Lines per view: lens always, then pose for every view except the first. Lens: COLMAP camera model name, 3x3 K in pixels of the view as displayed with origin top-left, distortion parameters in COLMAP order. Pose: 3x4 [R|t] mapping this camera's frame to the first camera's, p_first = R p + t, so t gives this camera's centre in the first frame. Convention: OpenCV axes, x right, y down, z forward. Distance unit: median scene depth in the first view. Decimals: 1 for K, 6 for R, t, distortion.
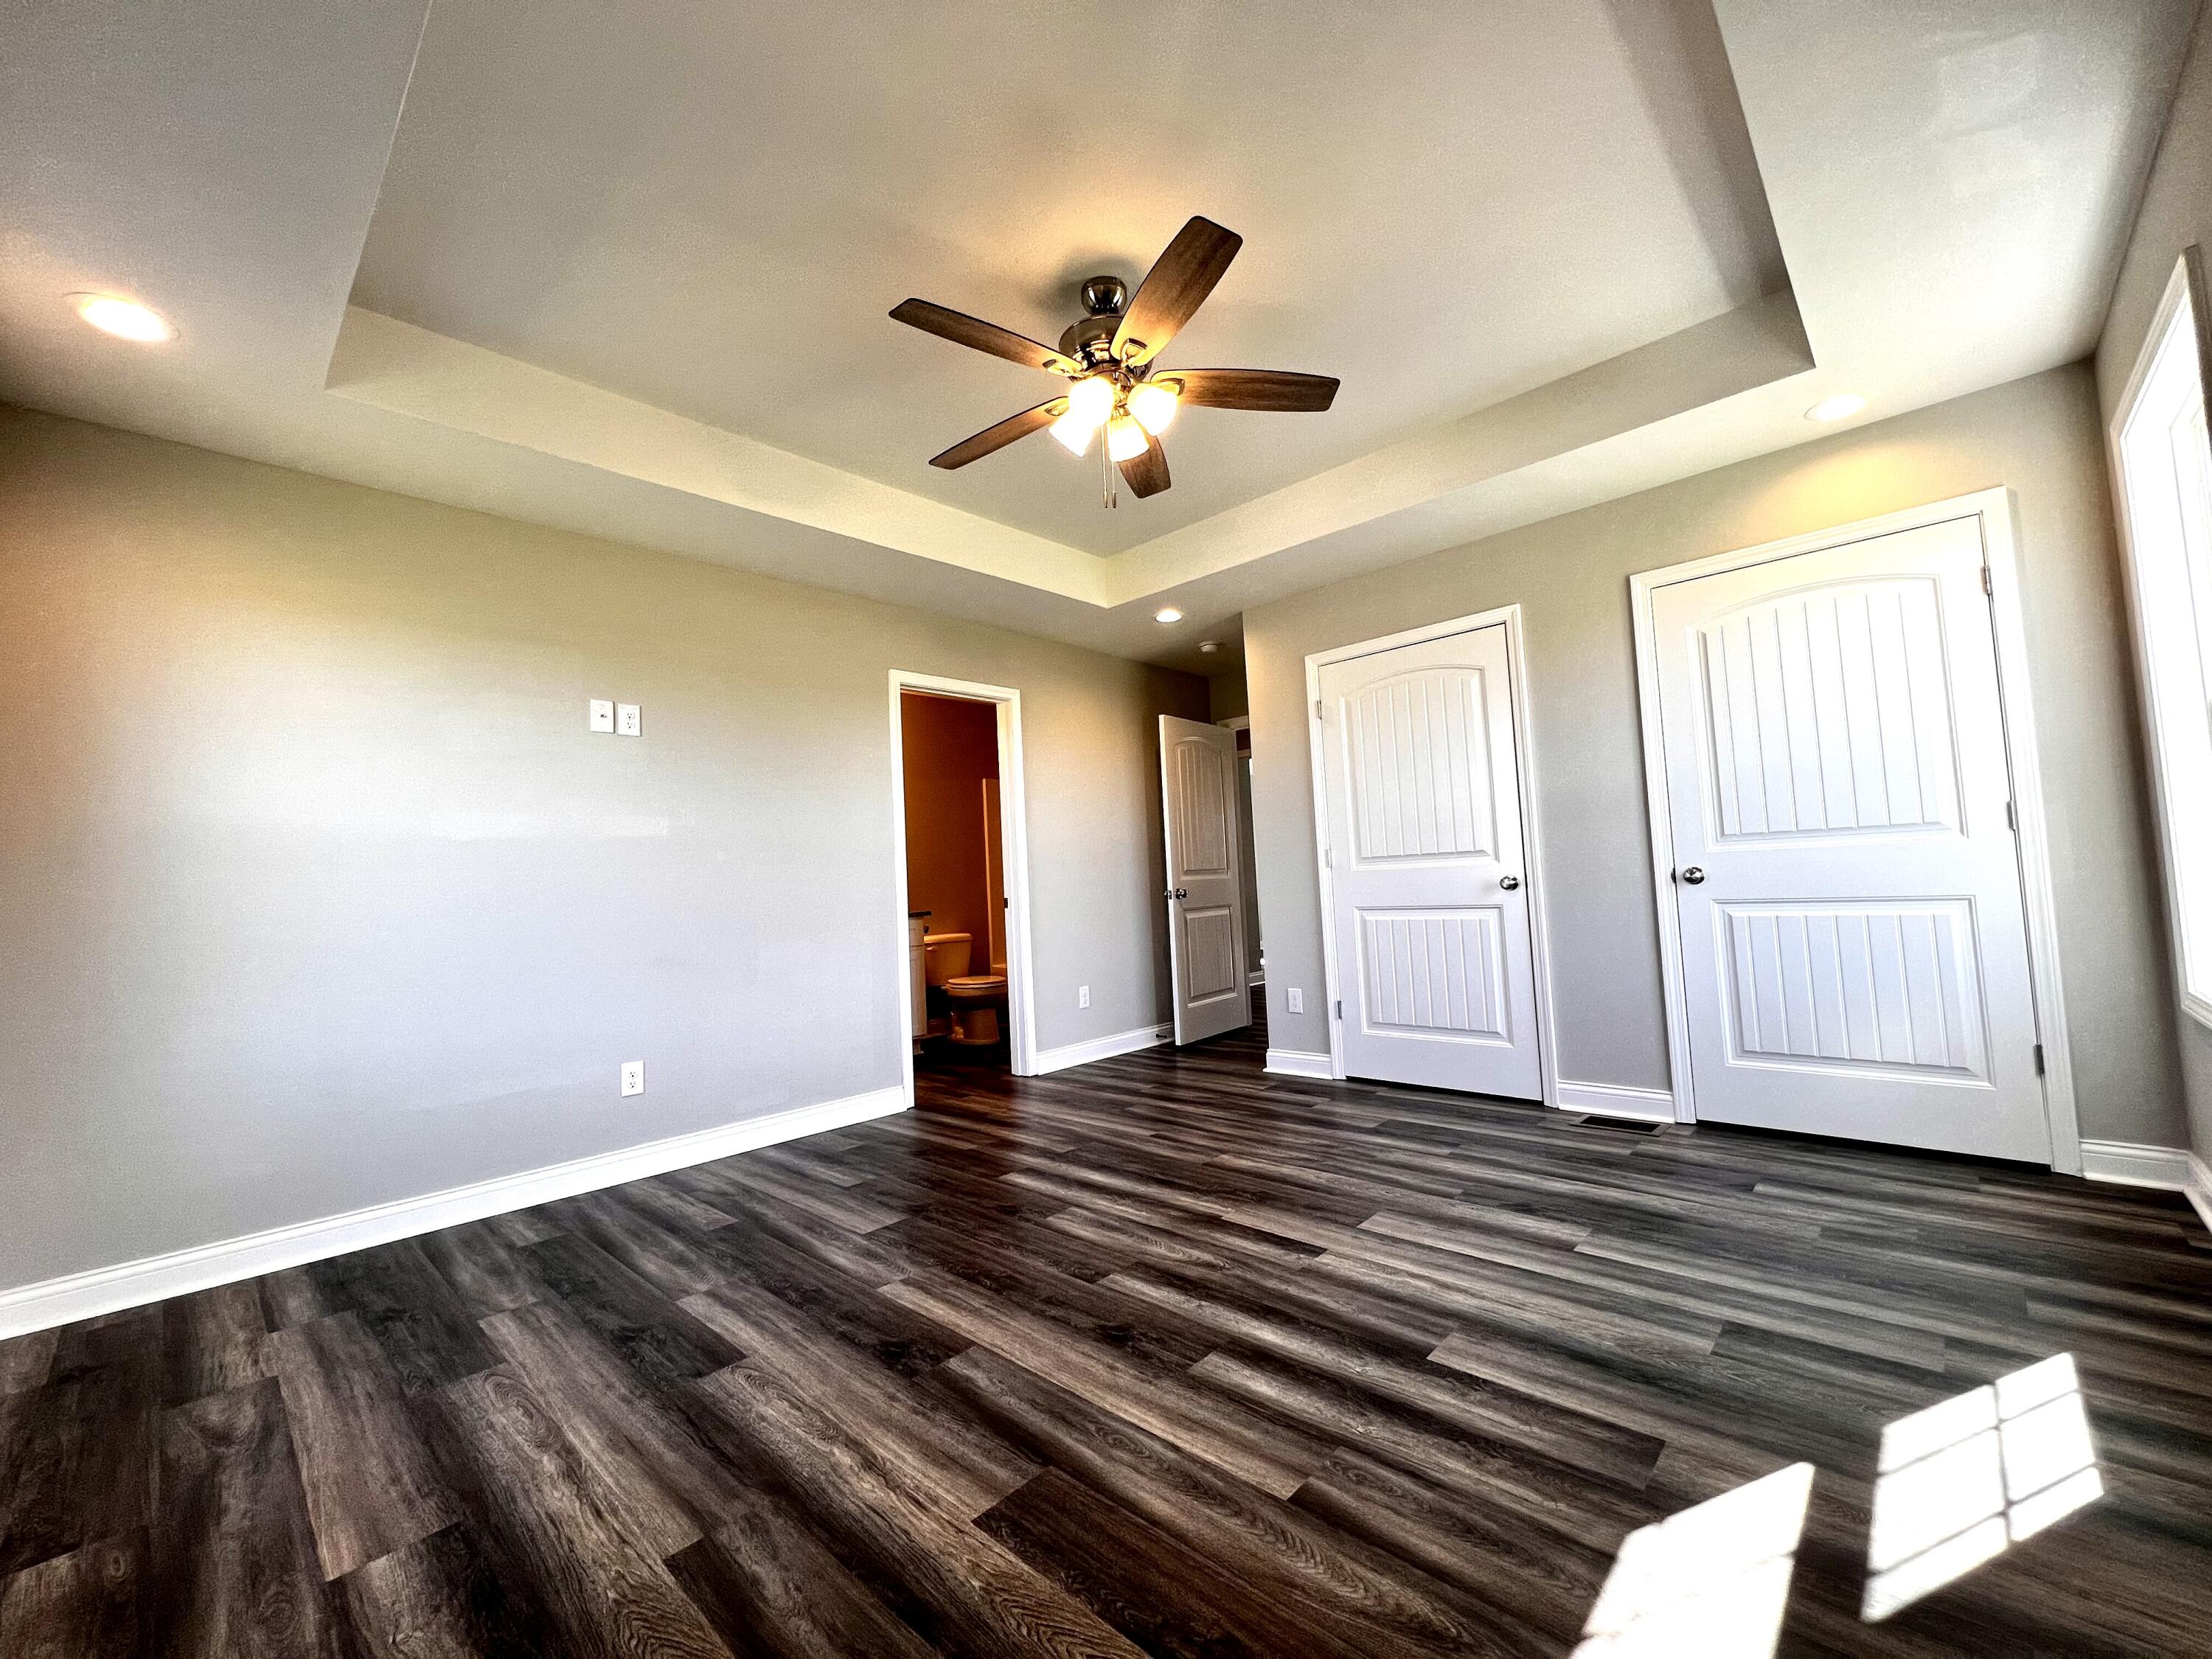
lens RADIAL K [[877.1, 0, 1106.0], [0, 877.1, 829.5], [0, 0, 1]] dist [0.001001, 0.000147]
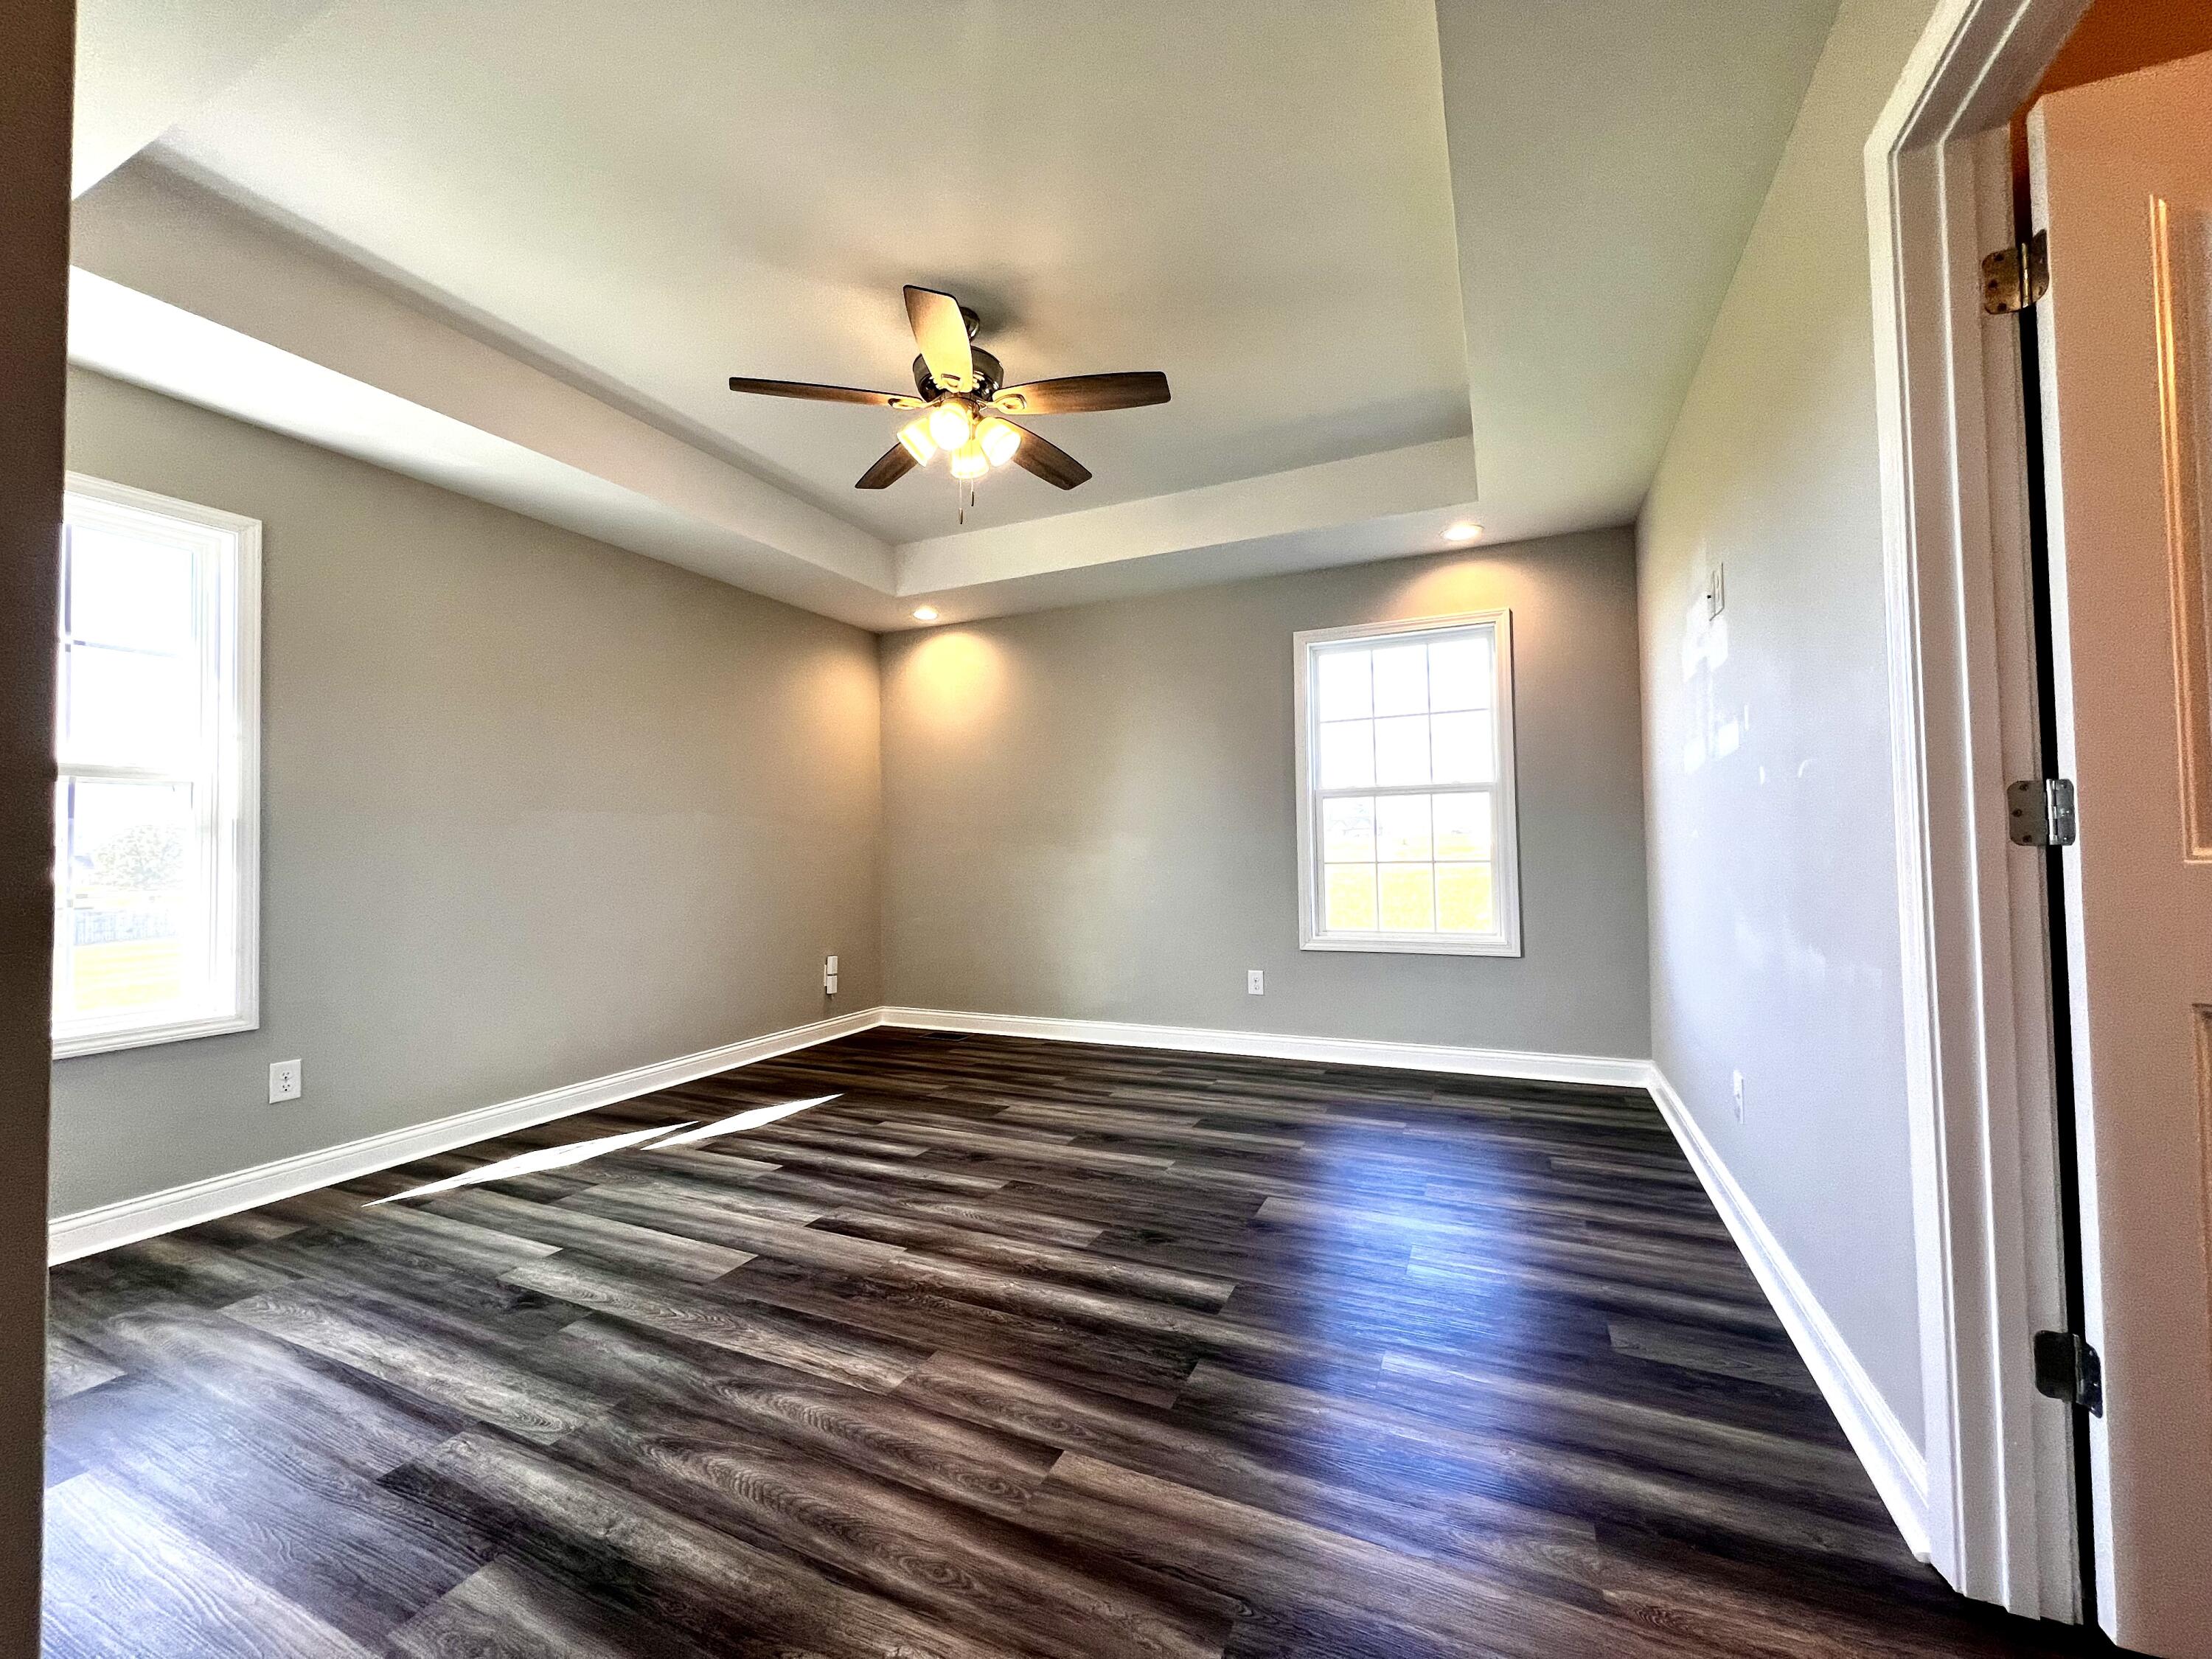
lens RADIAL K [[877.1, 0, 1106.0], [0, 877.1, 829.5], [0, 0, 1]] dist [0.001001, 0.000147]
pose [[-0.942183, 0.056973, -0.330220, 0.251383], [0.083409, 0.994299, -0.066433, 0.111995], [0.324552, -0.090135, -0.941563, 2.325596]]
